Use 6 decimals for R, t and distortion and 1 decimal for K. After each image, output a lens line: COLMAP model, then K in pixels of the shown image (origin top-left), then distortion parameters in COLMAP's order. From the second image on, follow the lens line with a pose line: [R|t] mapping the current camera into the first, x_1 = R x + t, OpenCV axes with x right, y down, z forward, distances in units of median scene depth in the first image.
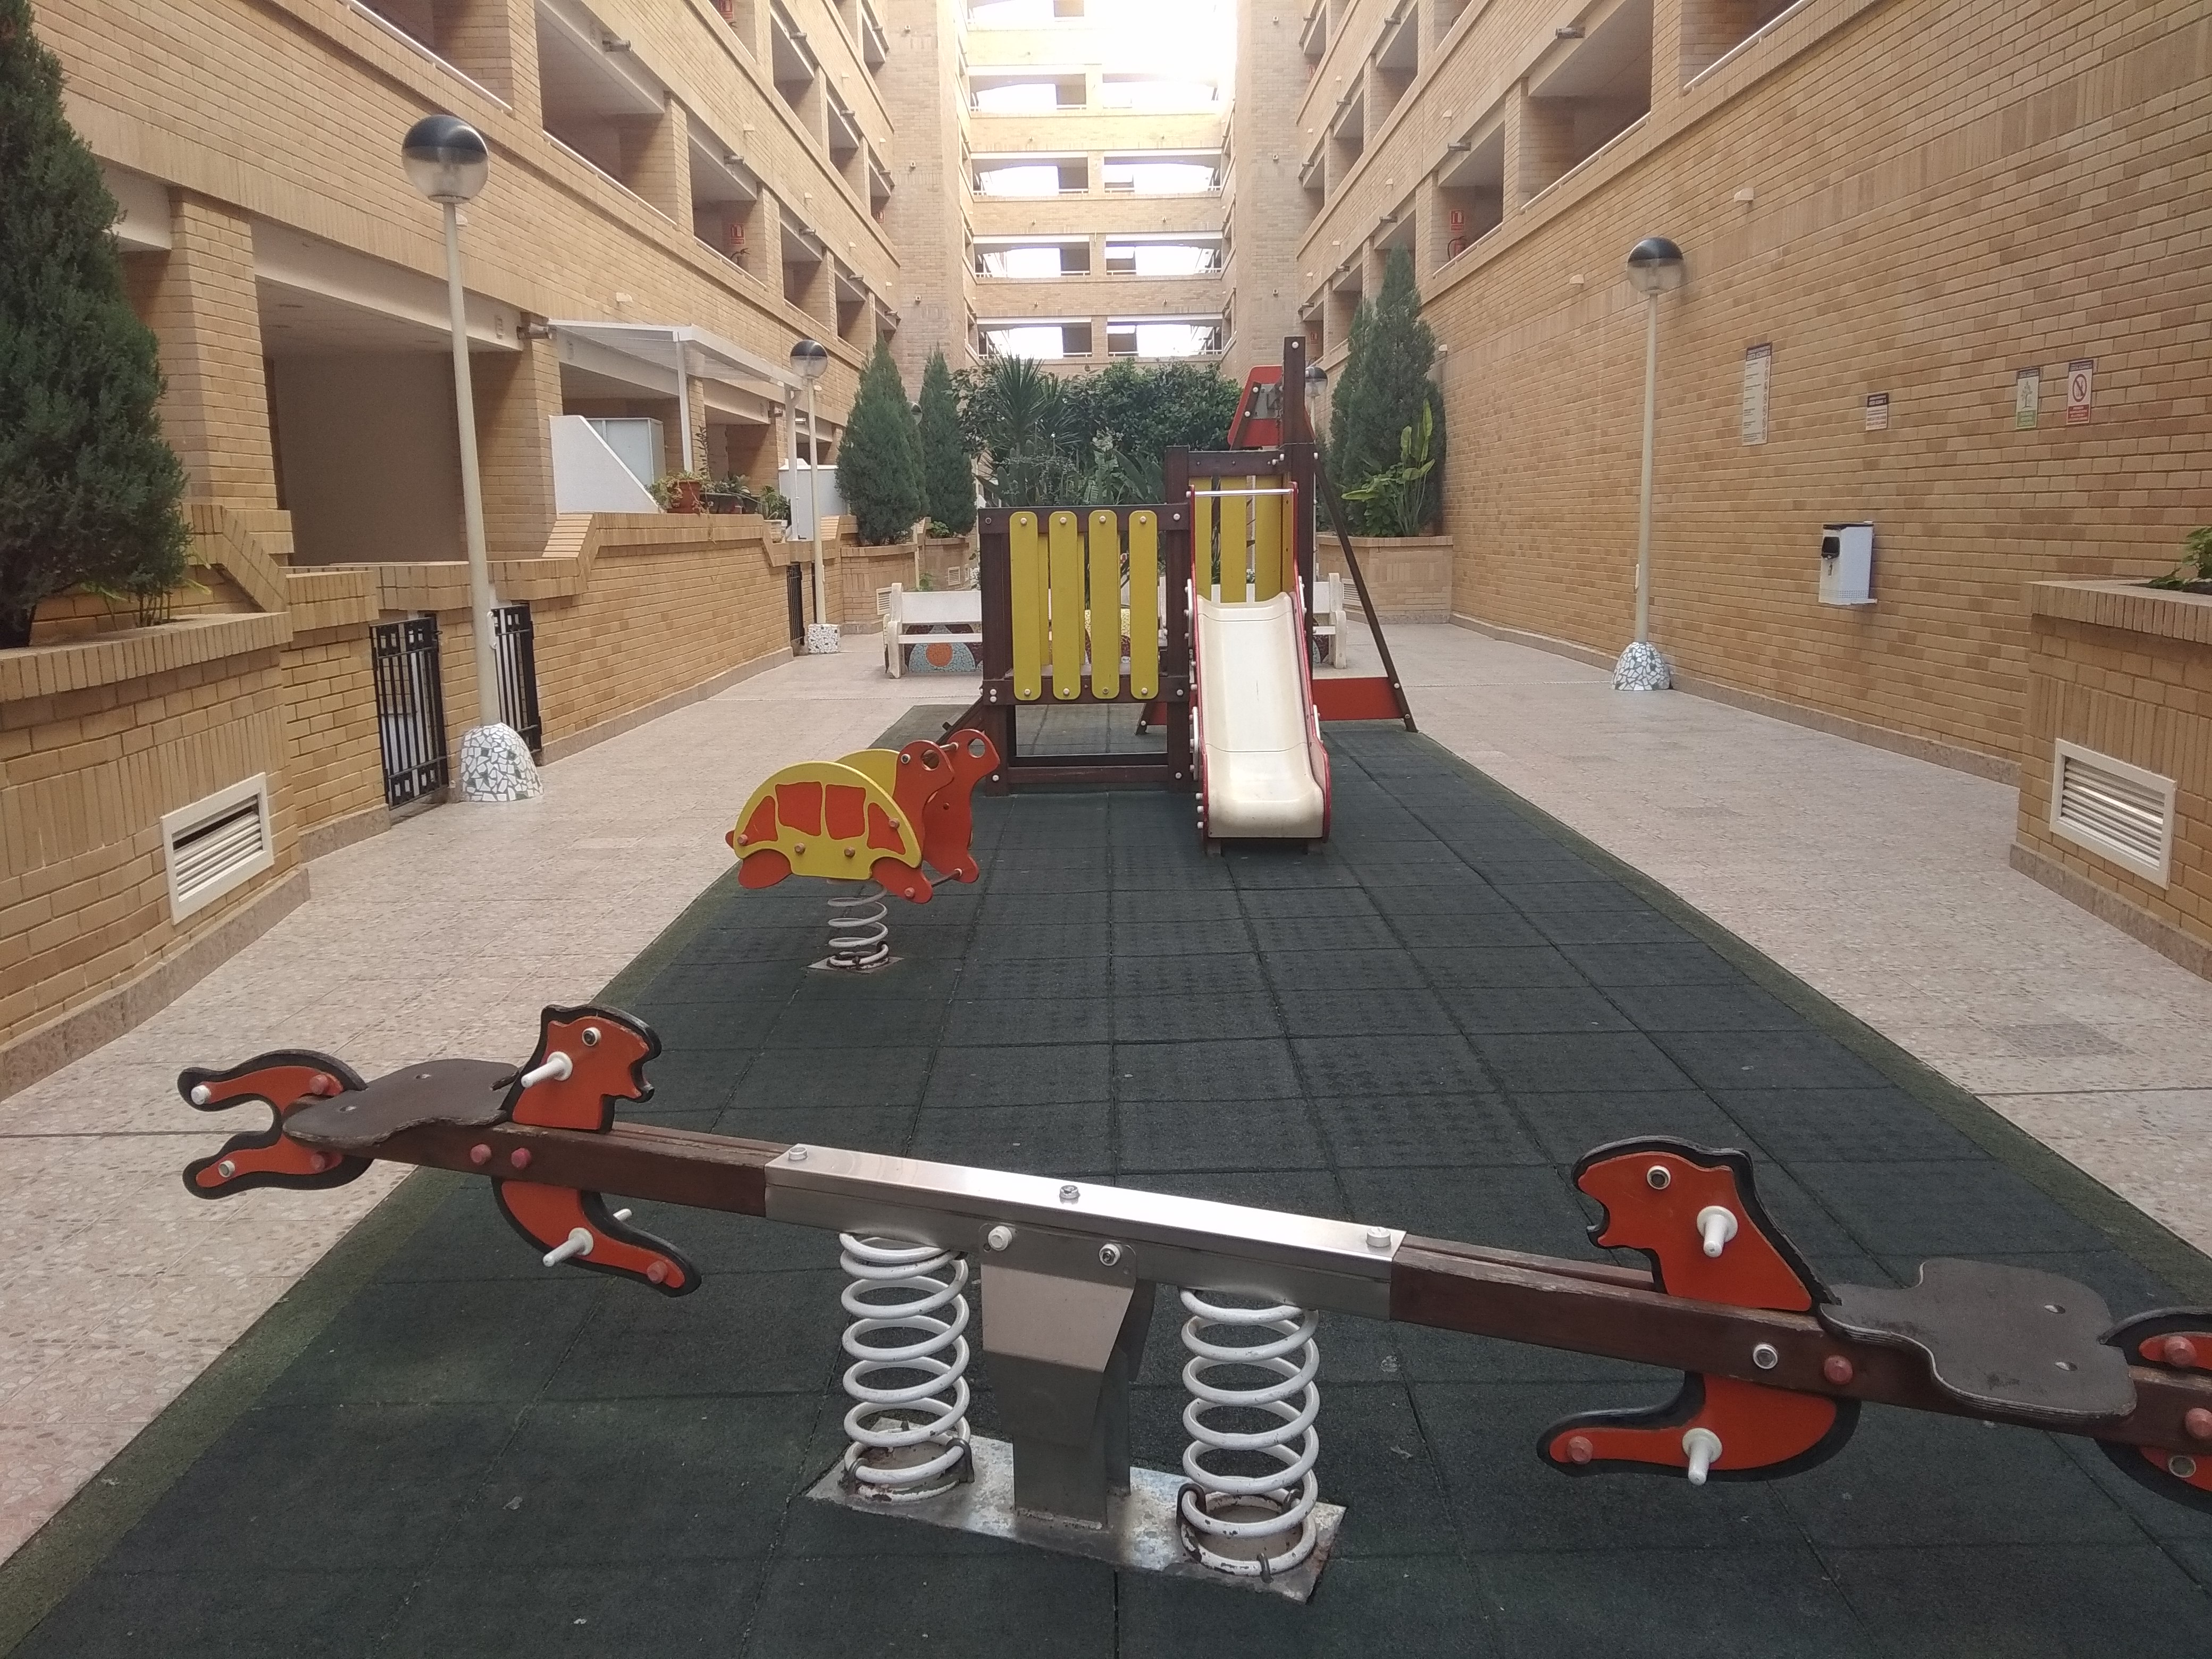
lens RADIAL K [[1797.1, 0, 1111.7], [0, 1797.1, 883.1], [0, 0, 1]] dist [0.047044, -0.101005]
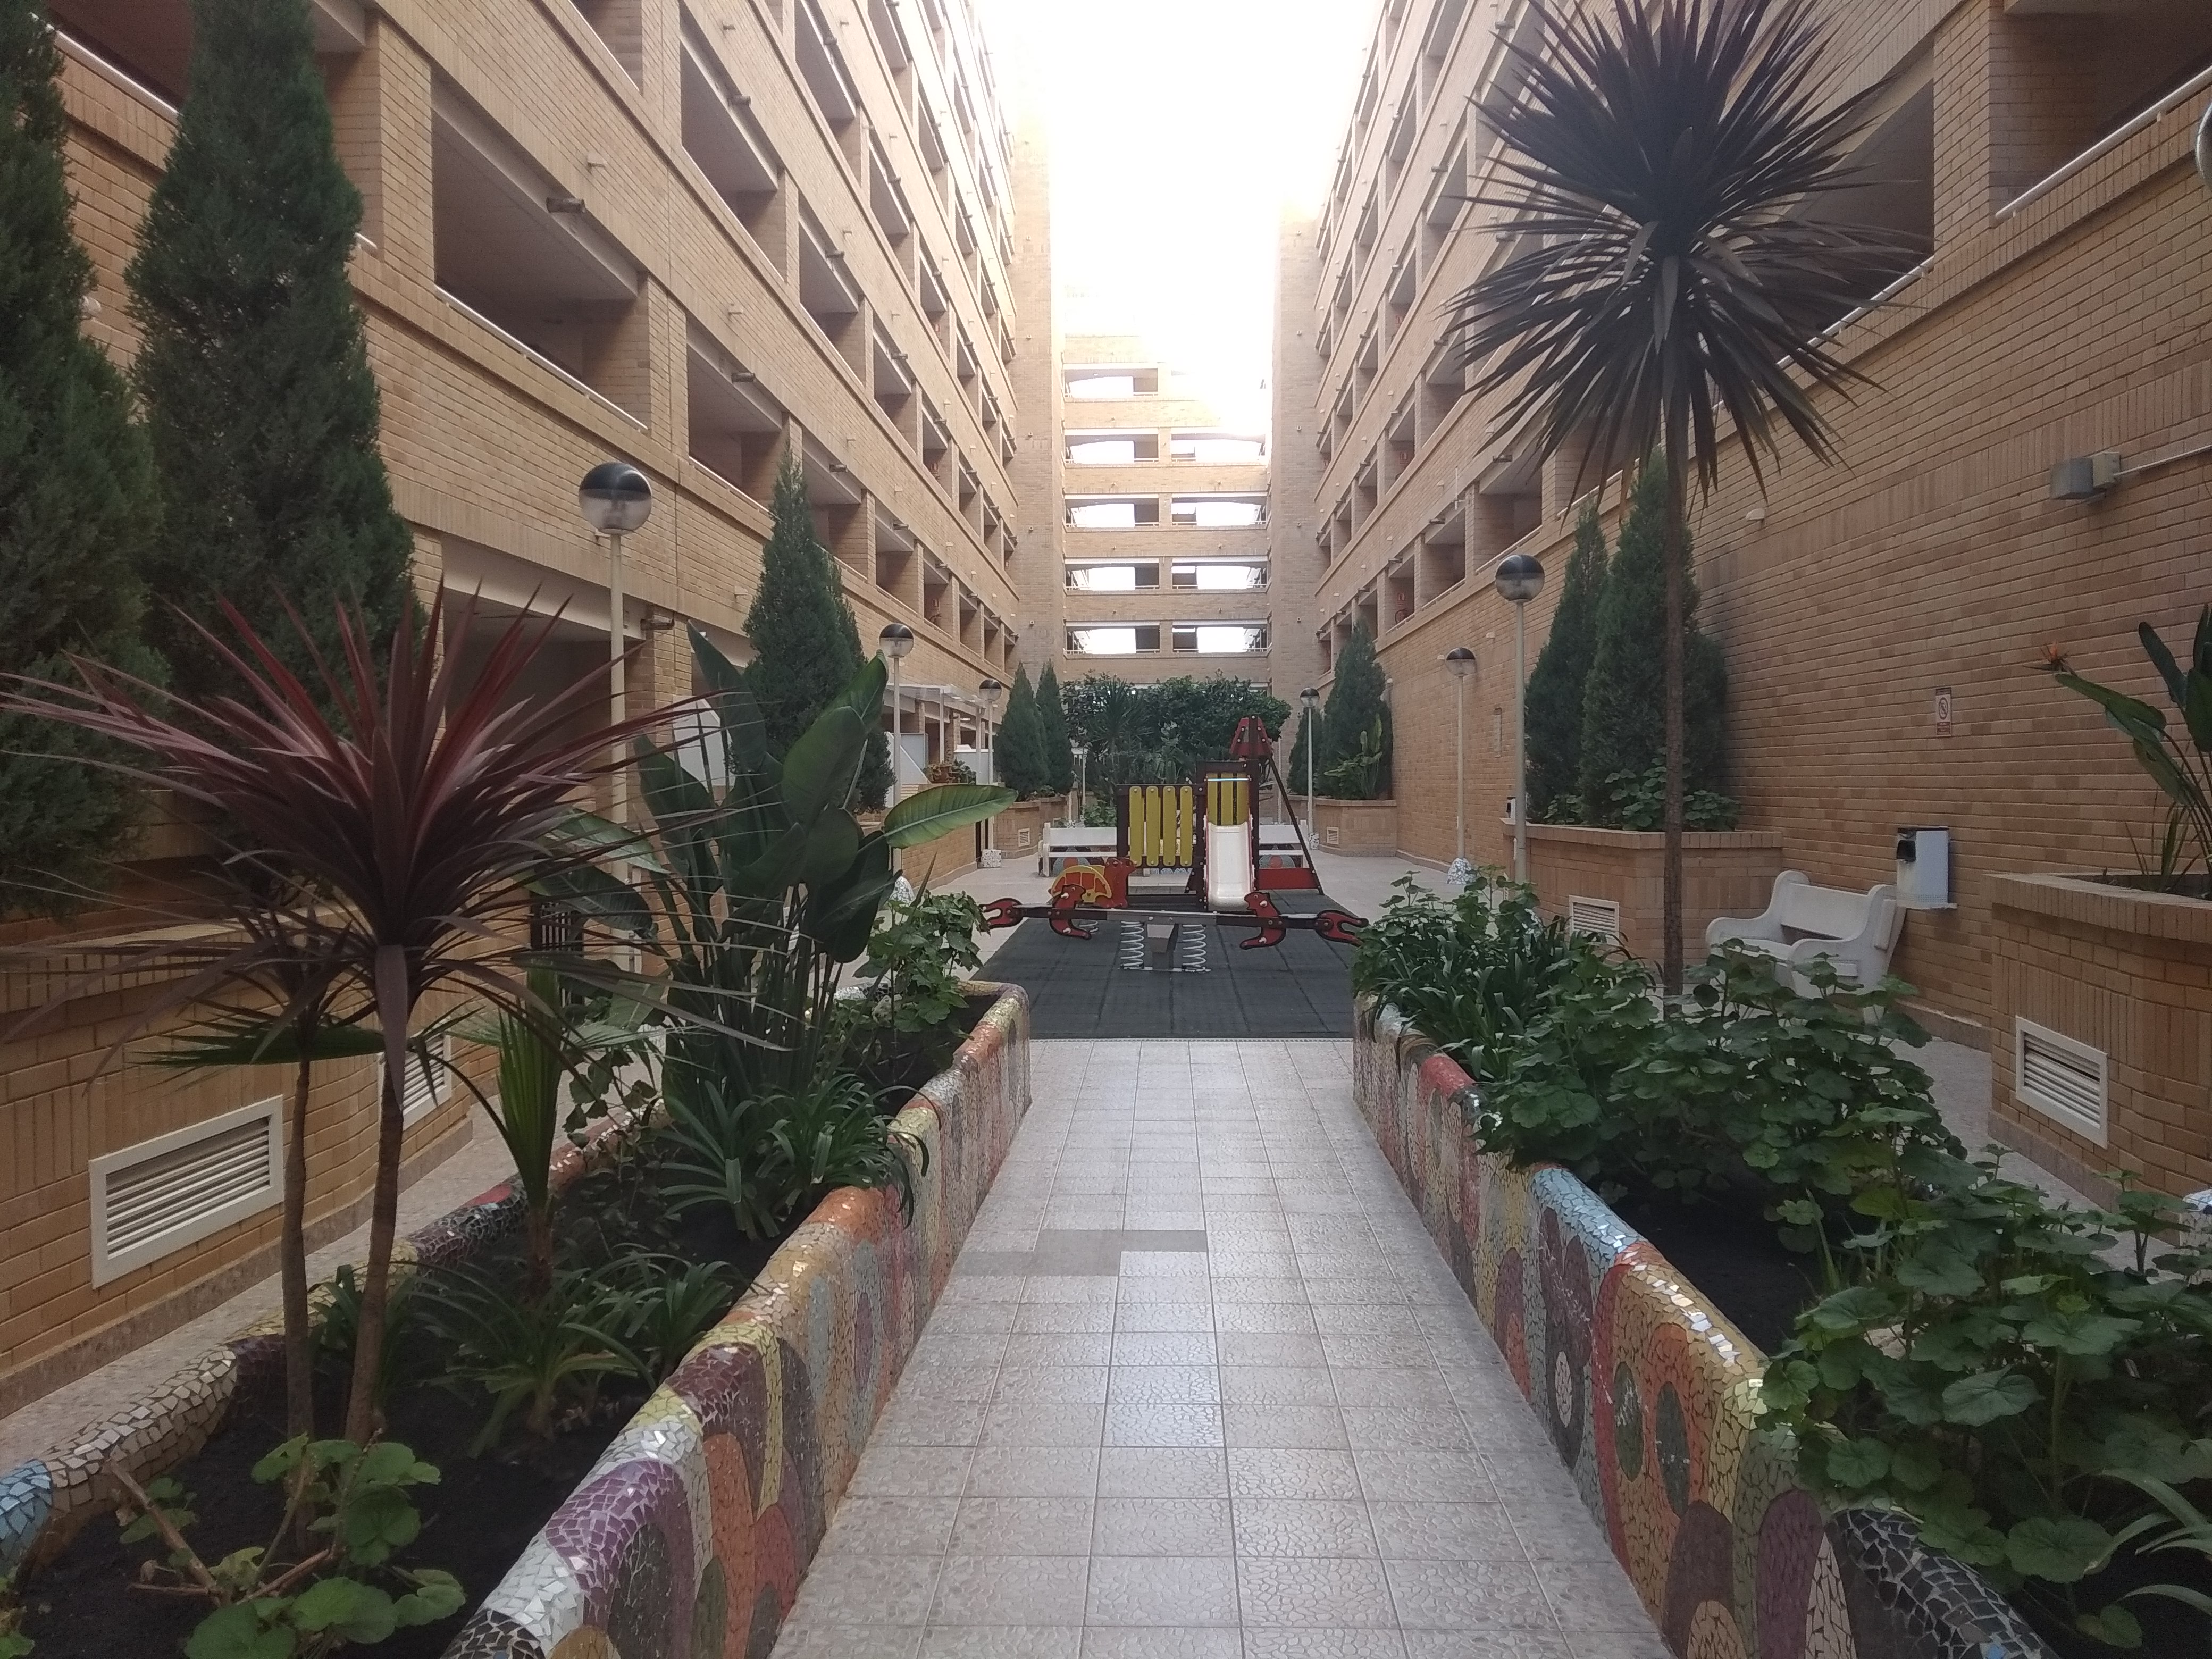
lens RADIAL K [[1797.1, 0, 1111.7], [0, 1797.1, 883.1], [0, 0, 1]] dist [0.047044, -0.101005]
pose [[0.999330, 0.012863, -0.034254, 0.000869], [-0.017598, 0.989746, -0.141748, 0.097412], [0.032080, 0.142255, 0.989310, -0.506040]]
